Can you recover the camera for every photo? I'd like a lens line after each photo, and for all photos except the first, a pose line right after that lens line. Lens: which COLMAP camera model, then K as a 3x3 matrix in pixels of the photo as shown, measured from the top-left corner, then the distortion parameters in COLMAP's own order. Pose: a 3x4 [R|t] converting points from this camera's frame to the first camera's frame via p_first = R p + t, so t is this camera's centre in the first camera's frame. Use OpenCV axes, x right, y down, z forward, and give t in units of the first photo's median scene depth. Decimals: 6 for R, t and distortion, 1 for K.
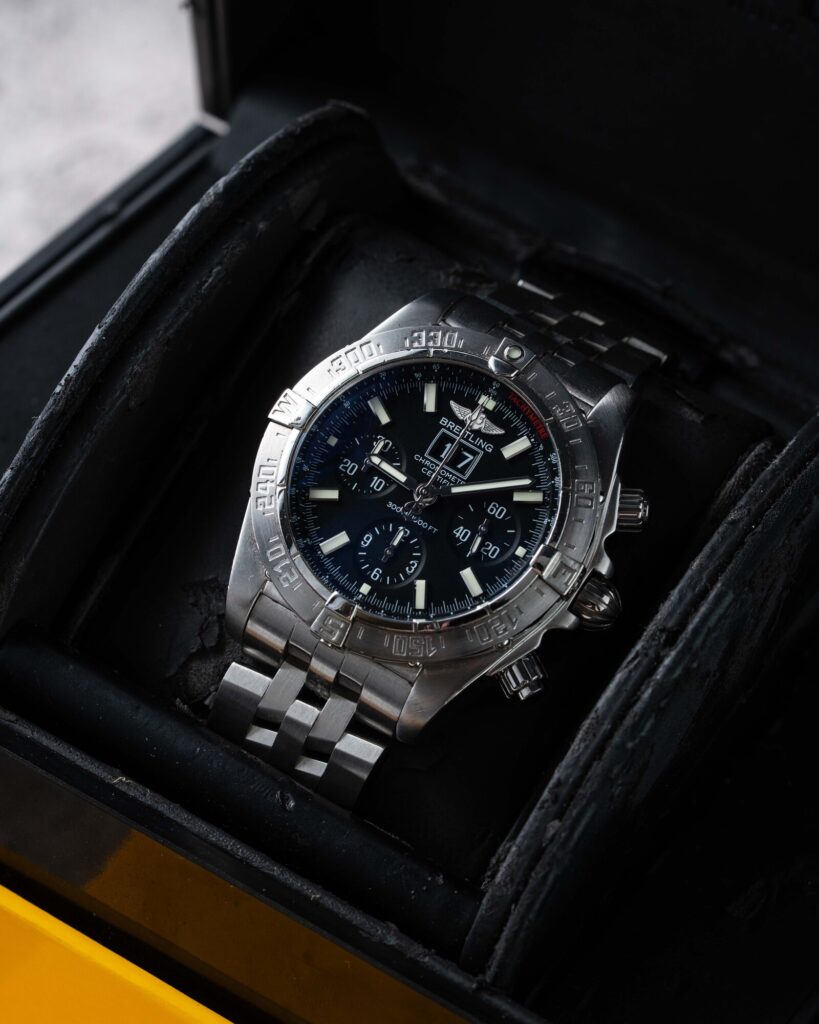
lens RADIAL K [[4200.7, 0, 409.5], [0, 4200.7, 512.0], [0, 0, 1]] dist [0.110152, 0.679174]
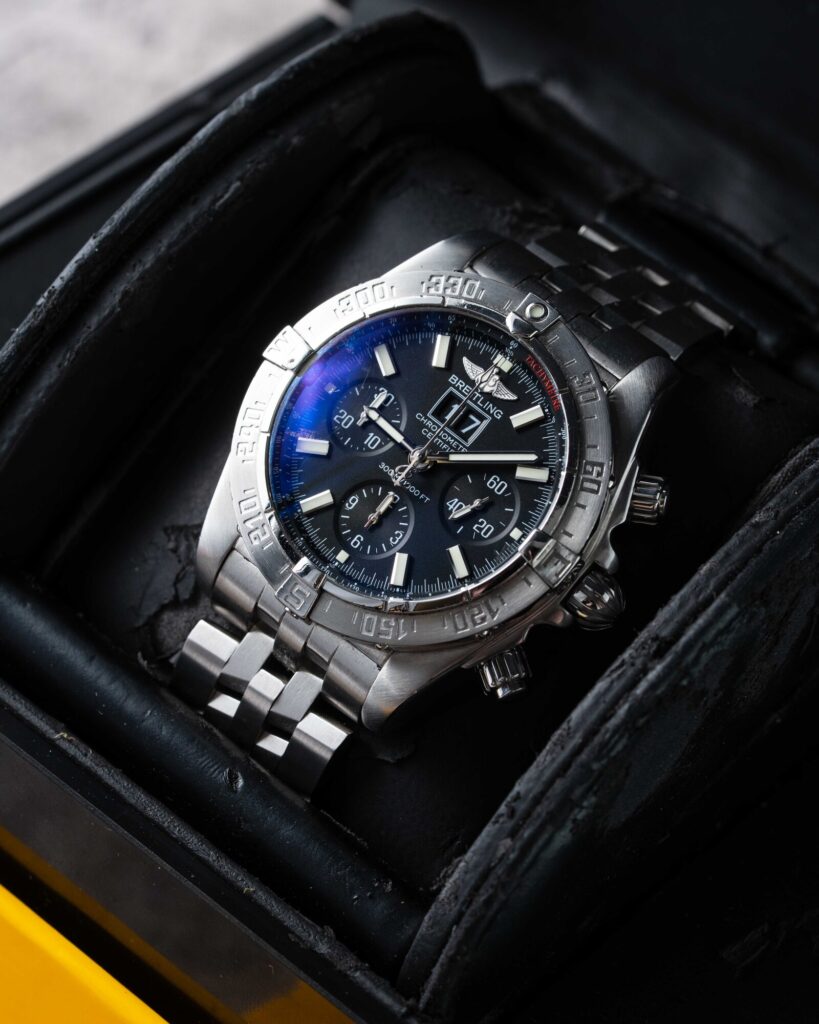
lens RADIAL K [[4200.7, 0, 409.5], [0, 4200.7, 512.0], [0, 0, 1]] dist [0.110152, 0.679174]
pose [[0.985899, 0.103198, -0.131735, 0.120758], [-0.098084, 0.994172, 0.044749, -0.032760], [0.135586, -0.031197, 0.990274, 0.109171]]
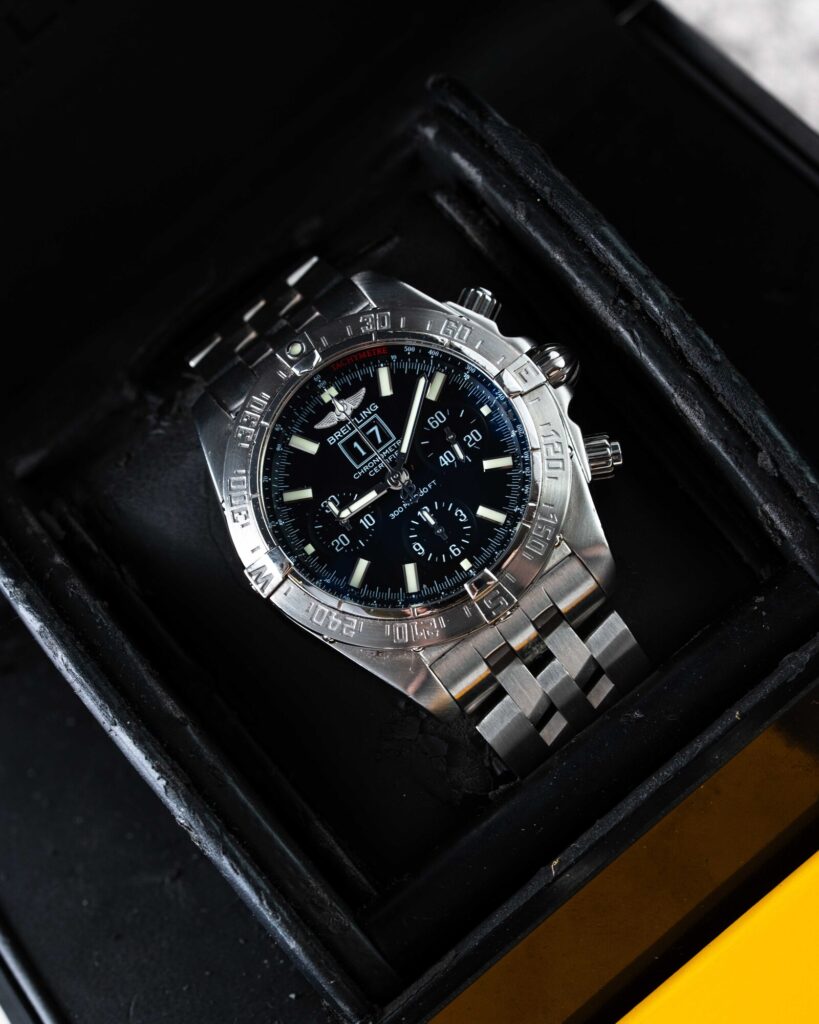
lens RADIAL K [[4200.7, 0, 409.5], [0, 4200.7, 512.0], [0, 0, 1]] dist [0.110152, 0.679174]
pose [[0.340479, -0.898934, 0.275666, -0.279384], [0.920888, 0.378008, 0.095265, -0.094116], [-0.189841, 0.221422, 0.956521, 0.038718]]
